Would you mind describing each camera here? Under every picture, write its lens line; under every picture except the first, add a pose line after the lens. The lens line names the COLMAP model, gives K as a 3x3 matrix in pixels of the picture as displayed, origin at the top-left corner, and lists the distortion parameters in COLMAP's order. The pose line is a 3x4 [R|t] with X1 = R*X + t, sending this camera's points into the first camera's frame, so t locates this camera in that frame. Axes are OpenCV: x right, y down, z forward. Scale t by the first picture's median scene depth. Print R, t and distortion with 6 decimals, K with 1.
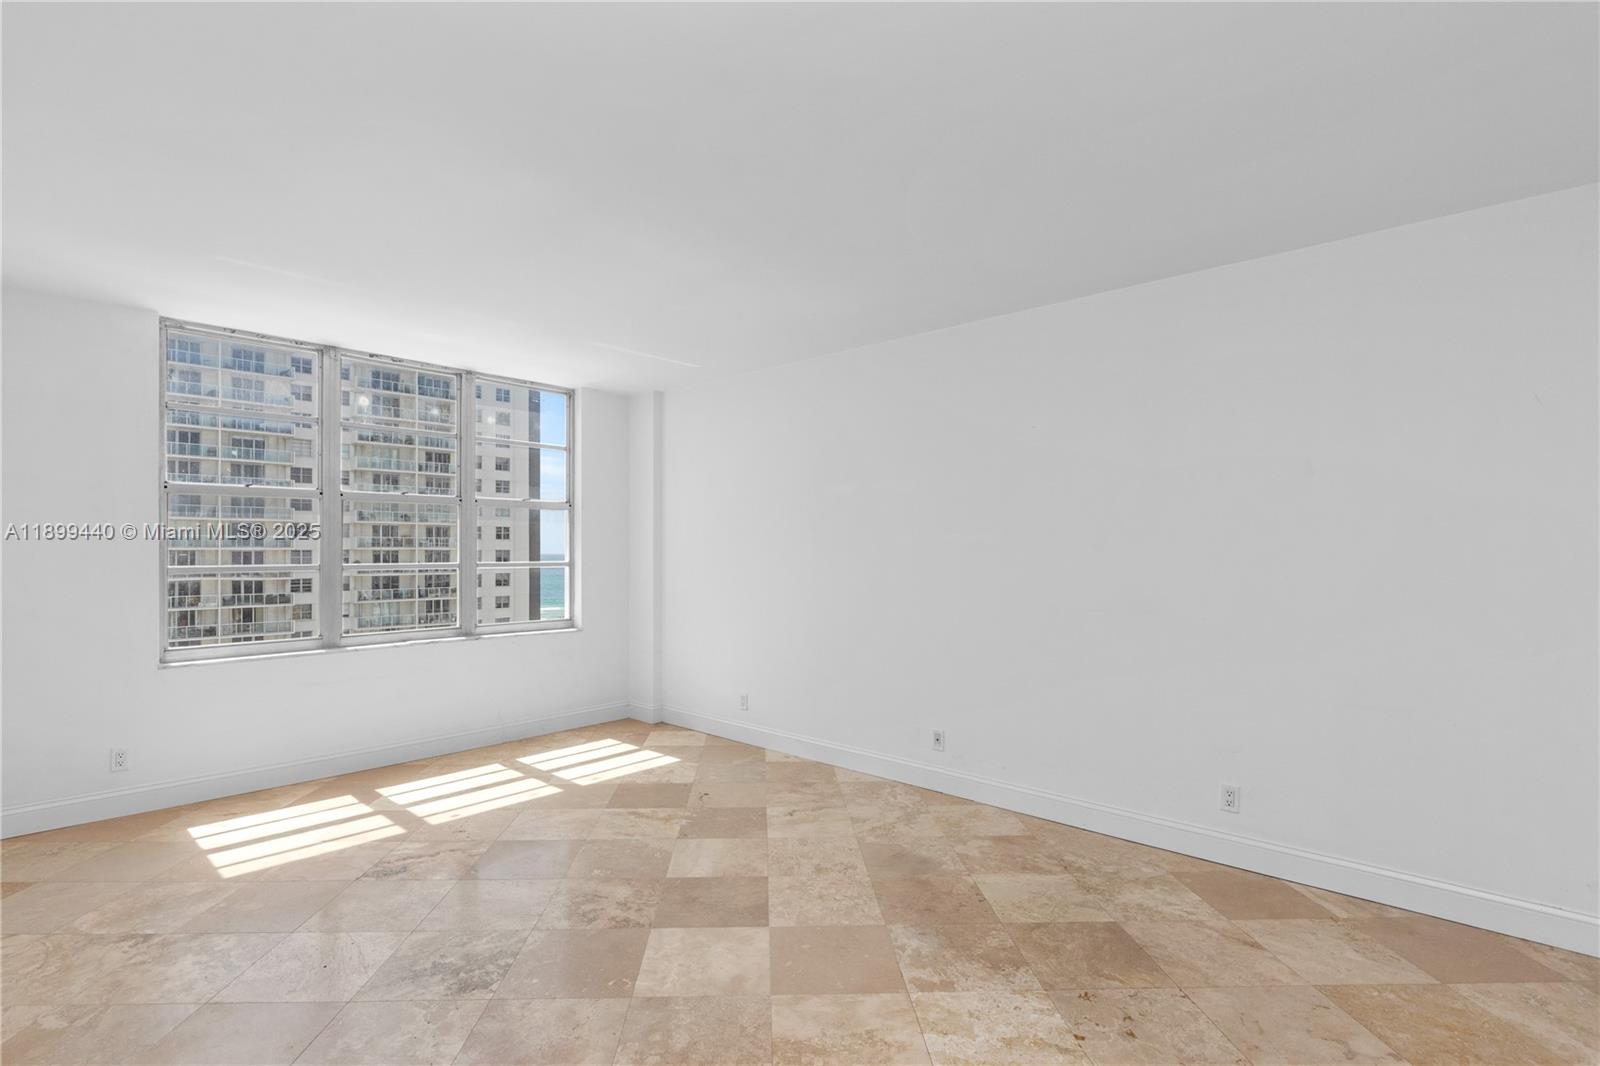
lens RADIAL K [[759.5, 0, 777.0], [0, 759.5, 551.5], [0, 0, 1]] dist [0.001688, -0.001803]
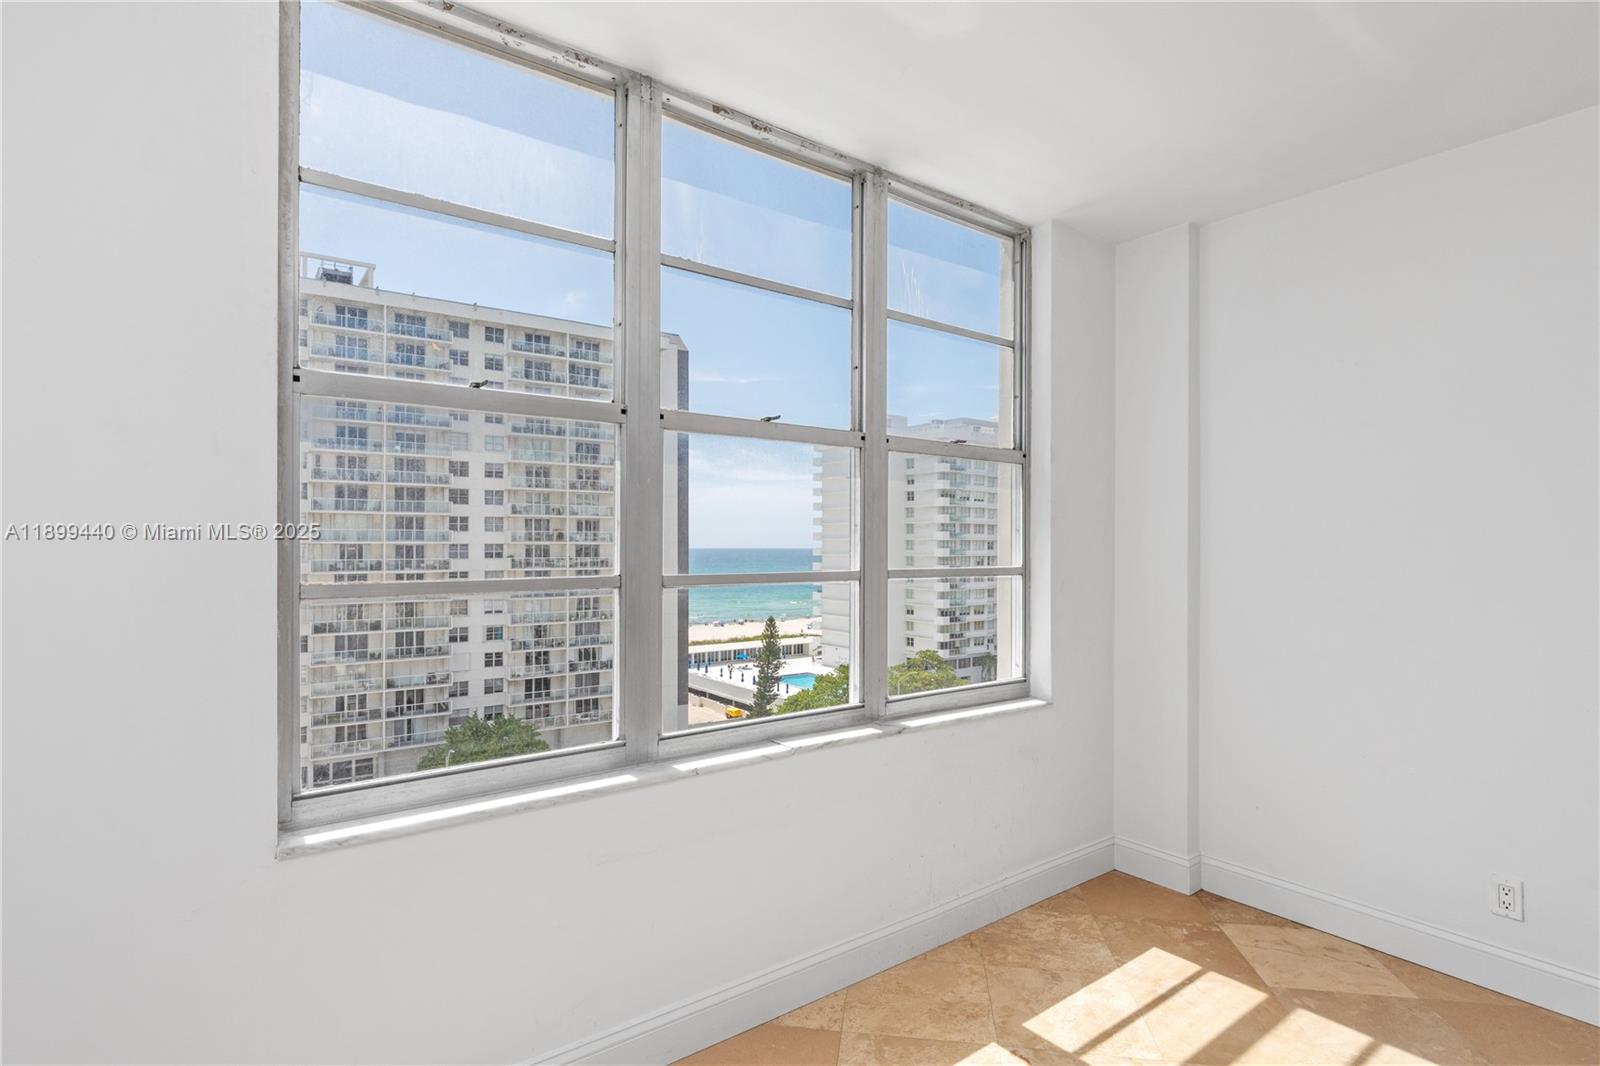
lens RADIAL K [[812.6, 0, 782.2], [0, 812.6, 545.2], [0, 0, 1]] dist [0.003246, 0.000383]
pose [[0.984318, 0.001104, -0.176402, -0.125155], [-0.001311, 0.999999, -0.001056, 0.000065], [0.176401, 0.001271, 0.984318, 0.163284]]
